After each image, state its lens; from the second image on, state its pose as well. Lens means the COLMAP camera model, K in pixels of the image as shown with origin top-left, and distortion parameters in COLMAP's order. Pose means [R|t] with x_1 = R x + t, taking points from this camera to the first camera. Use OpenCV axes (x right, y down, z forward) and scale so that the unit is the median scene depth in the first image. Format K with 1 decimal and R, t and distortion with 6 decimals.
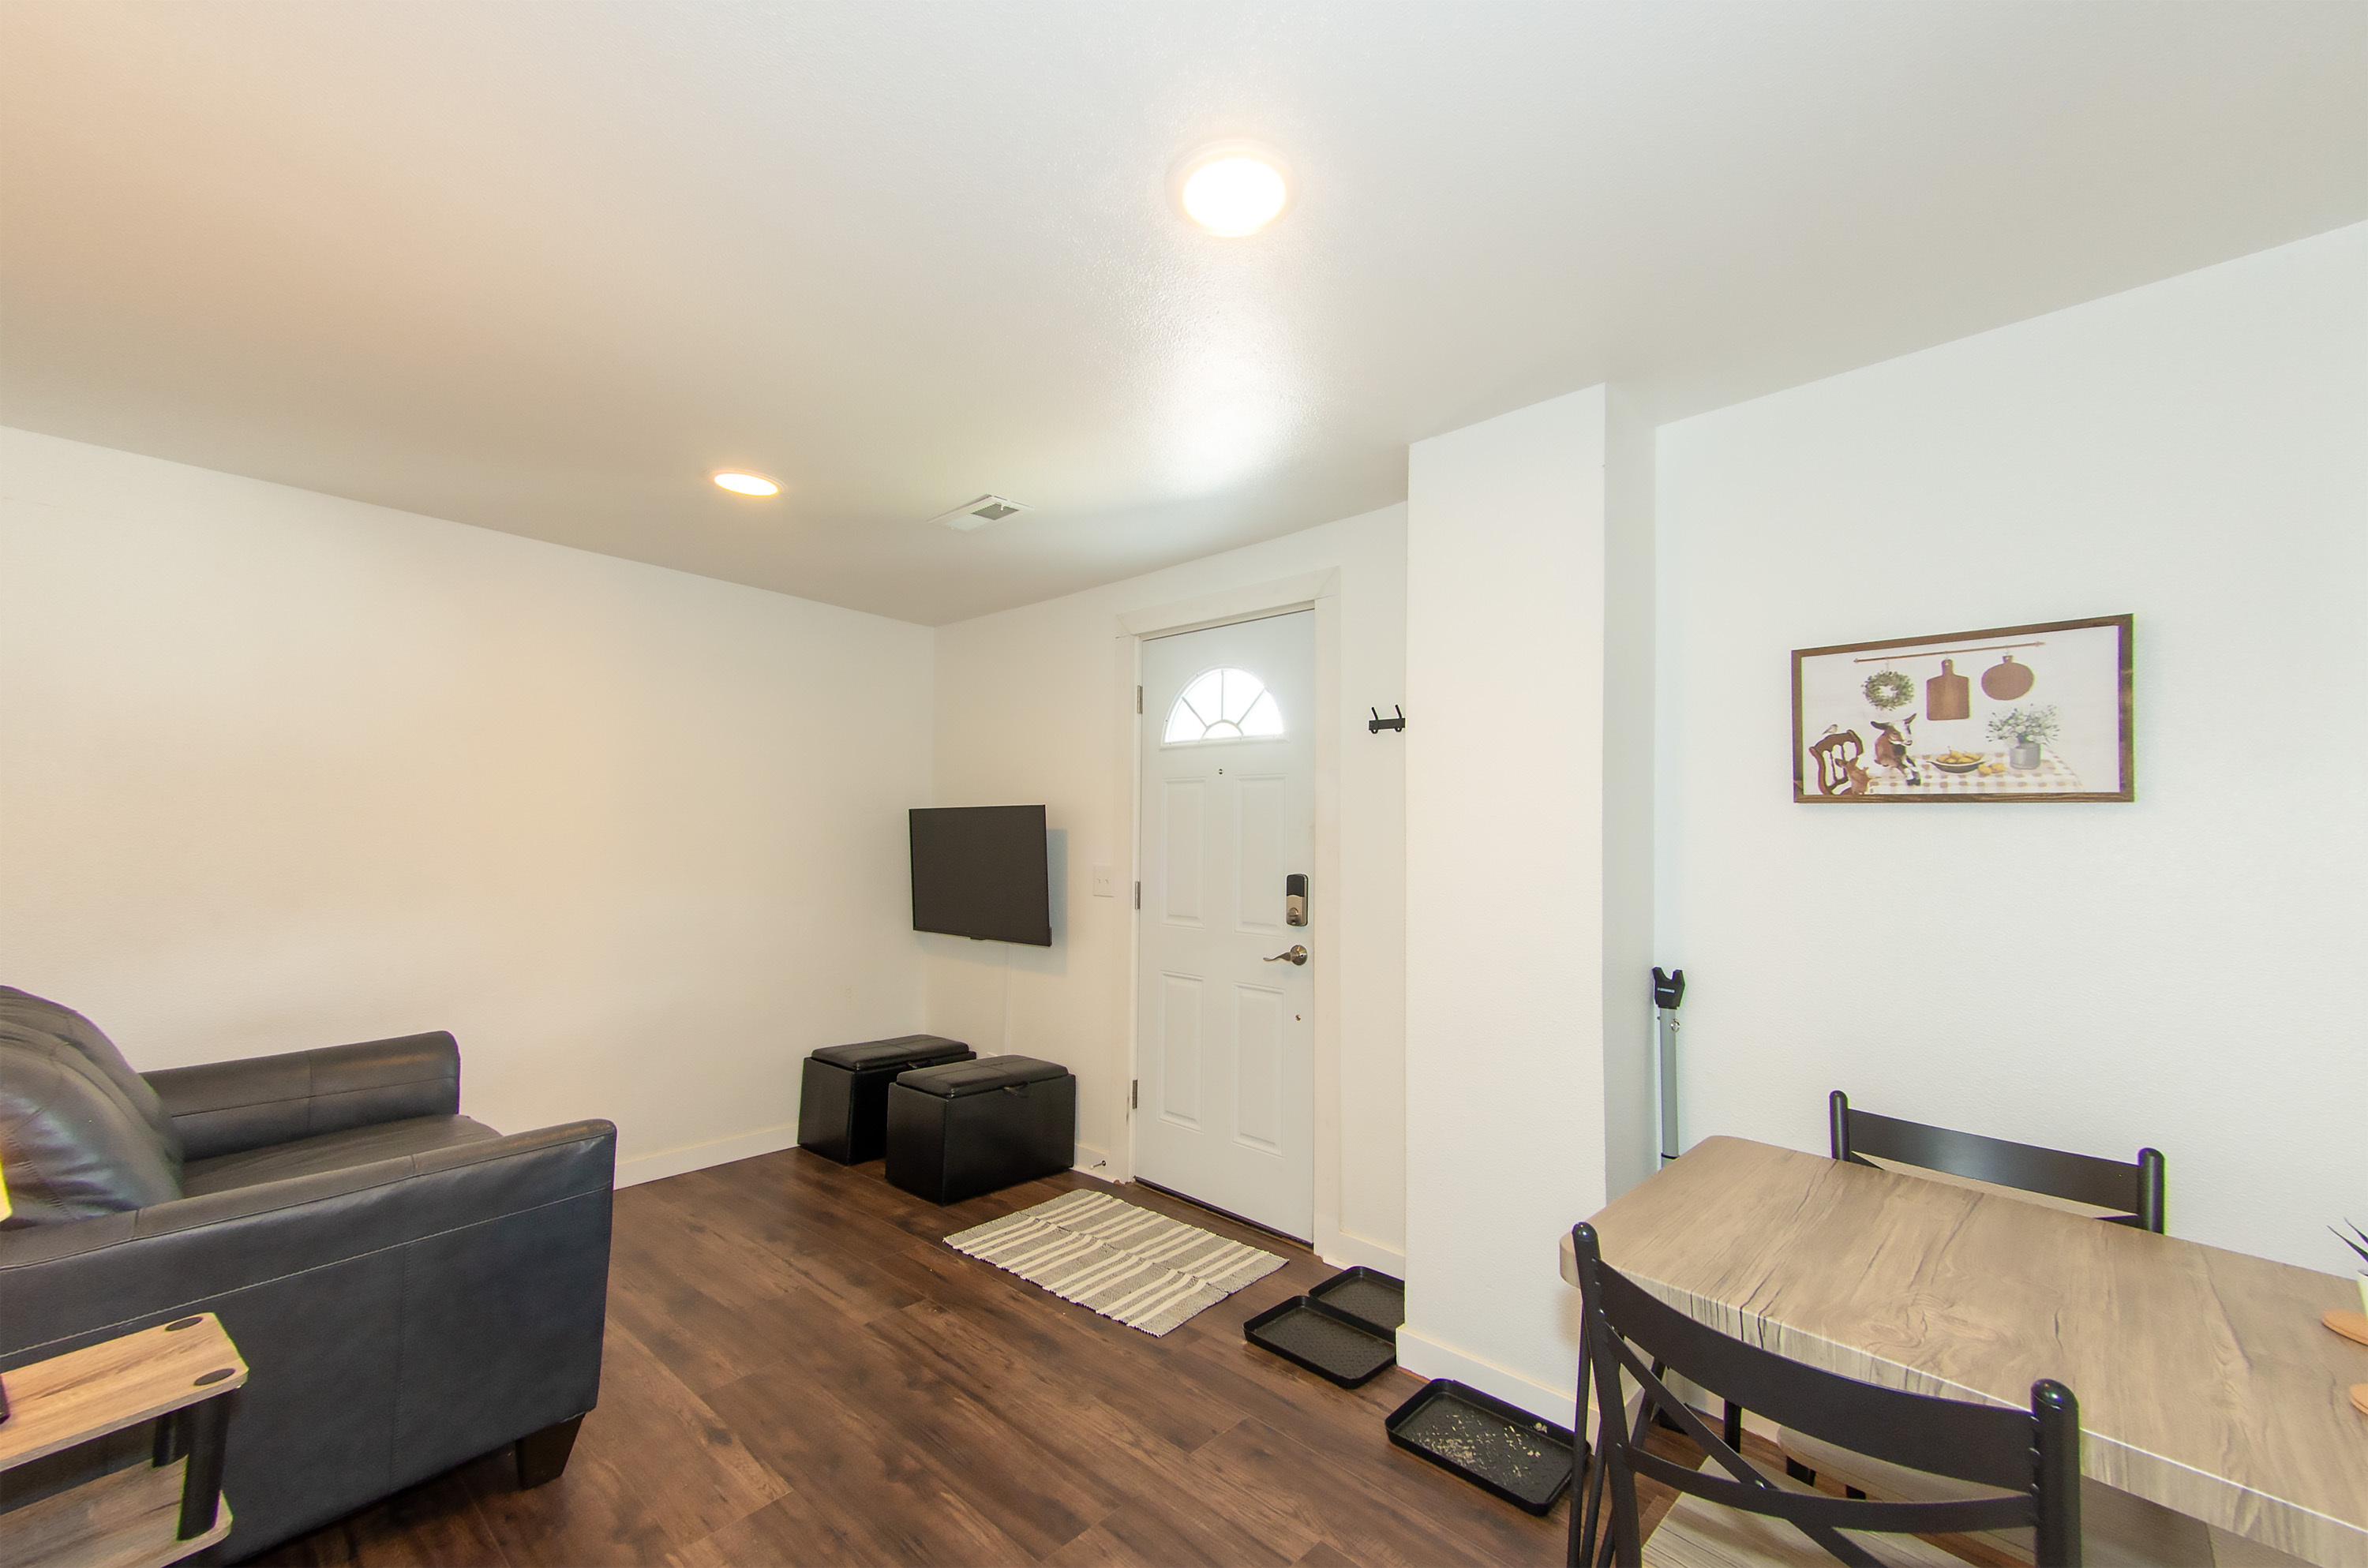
lens RADIAL K [[945.6, 0, 1254.5], [0, 945.6, 807.8], [0, 0, 1]] dist [0.091641, 0.000022]
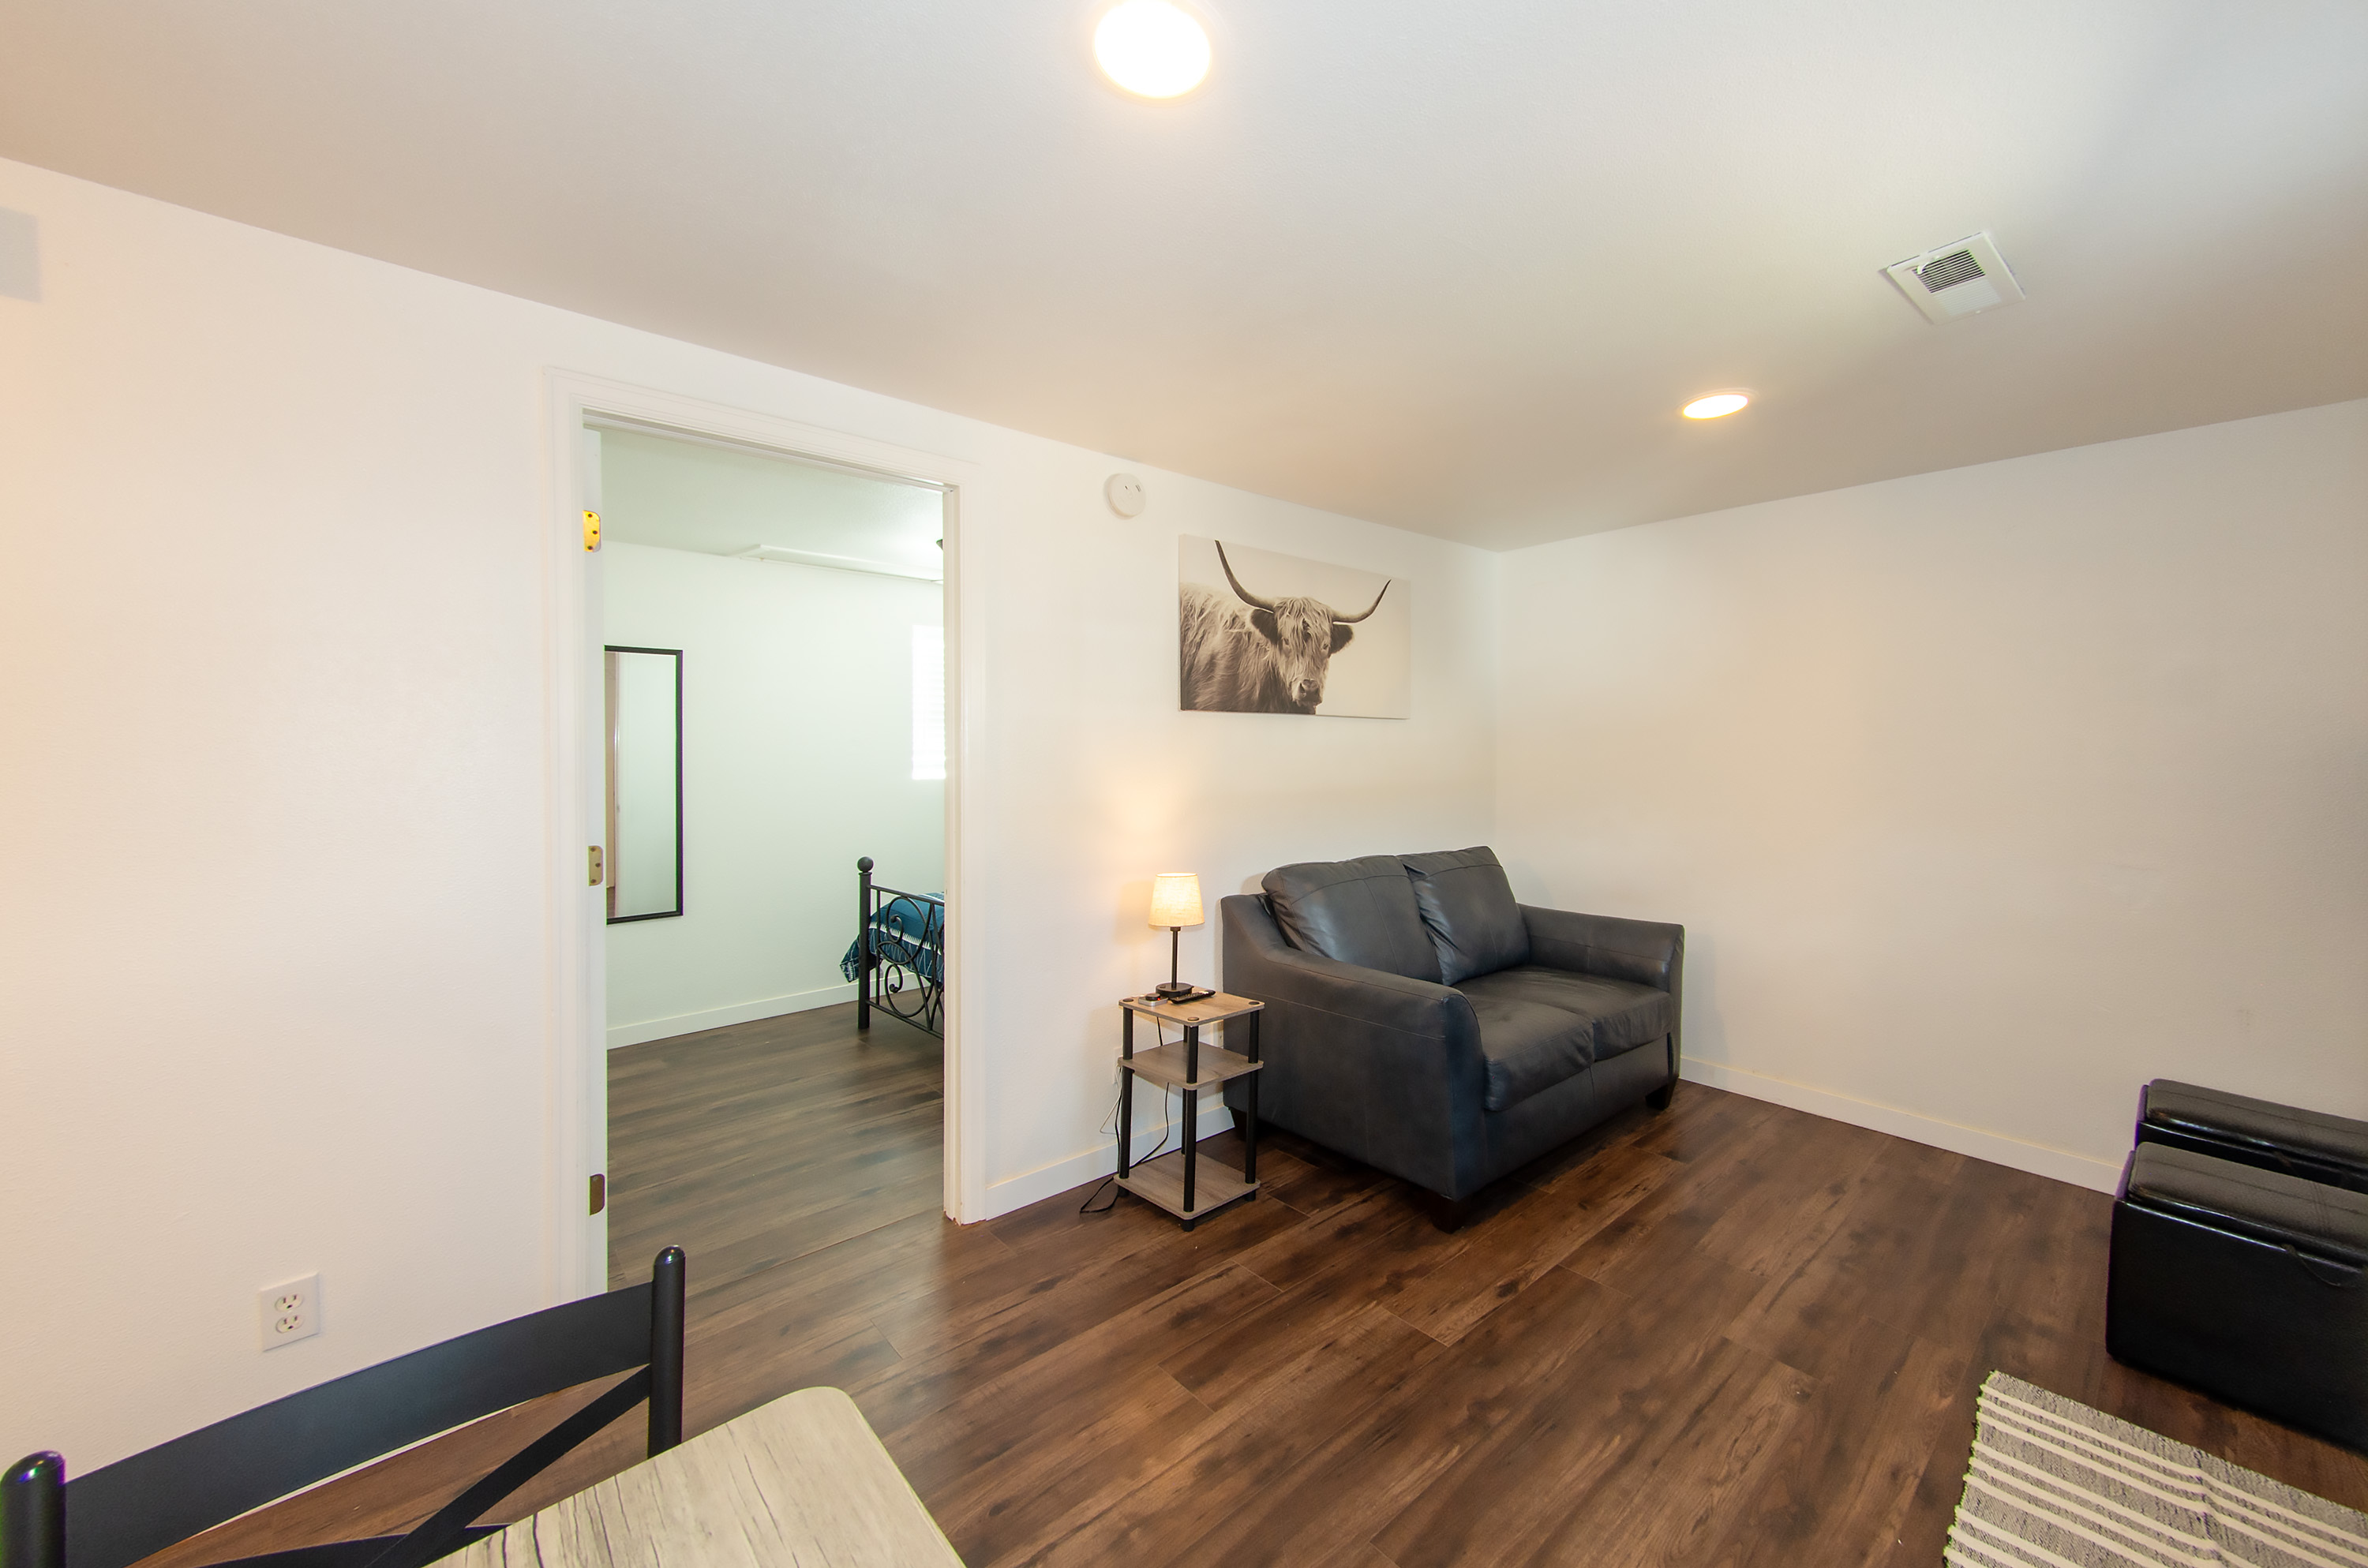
lens RADIAL K [[903.0, 0, 1226.2], [0, 903.0, 786.0], [0, 0, 1]] dist [0.000050, 0.000061]
pose [[-0.124591, 0.021929, -0.991966, 0.457738], [0.027002, 0.999460, 0.018703, 0.016919], [0.991841, -0.024454, -0.125116, 0.718819]]
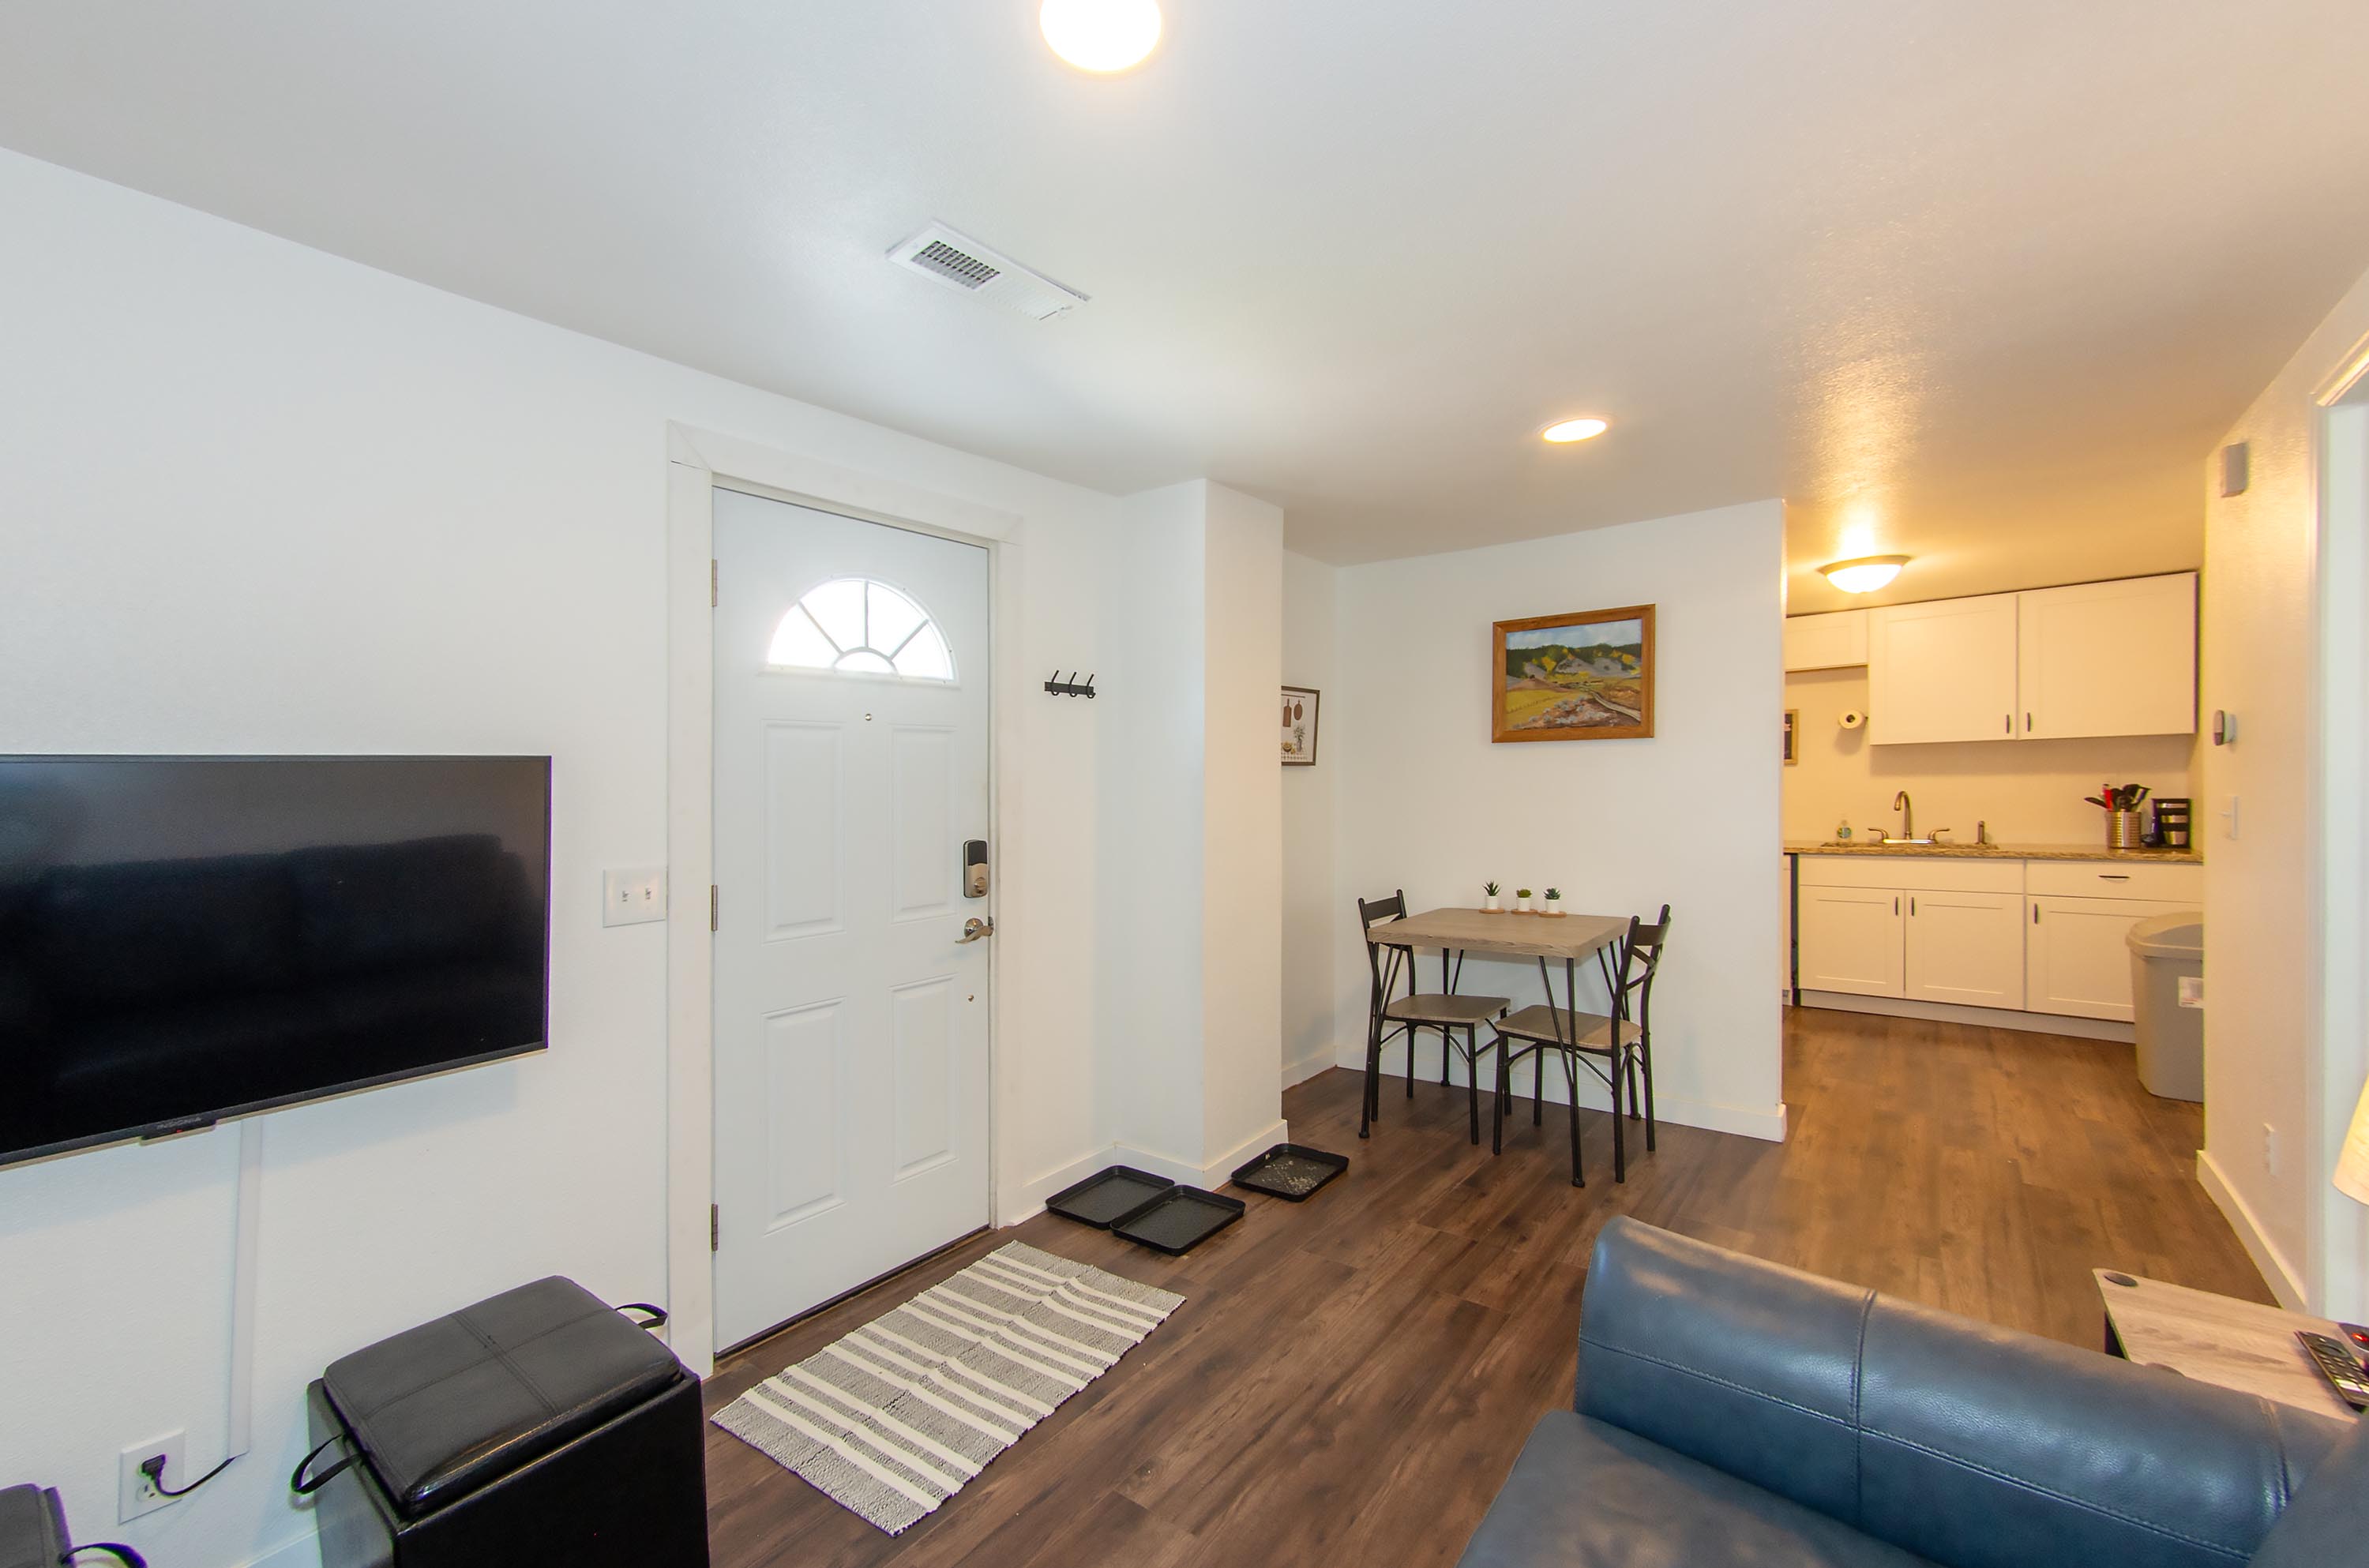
lens RADIAL K [[921.8, 0, 1099.1], [0, 921.8, 810.2], [0, 0, 1]] dist [0.010617, 0.000056]
pose [[0.025319, -0.040083, 0.998876, -1.068655], [0.000154, 0.999196, 0.040092, 0.008760], [-0.999679, -0.000862, 0.025304, 1.113340]]
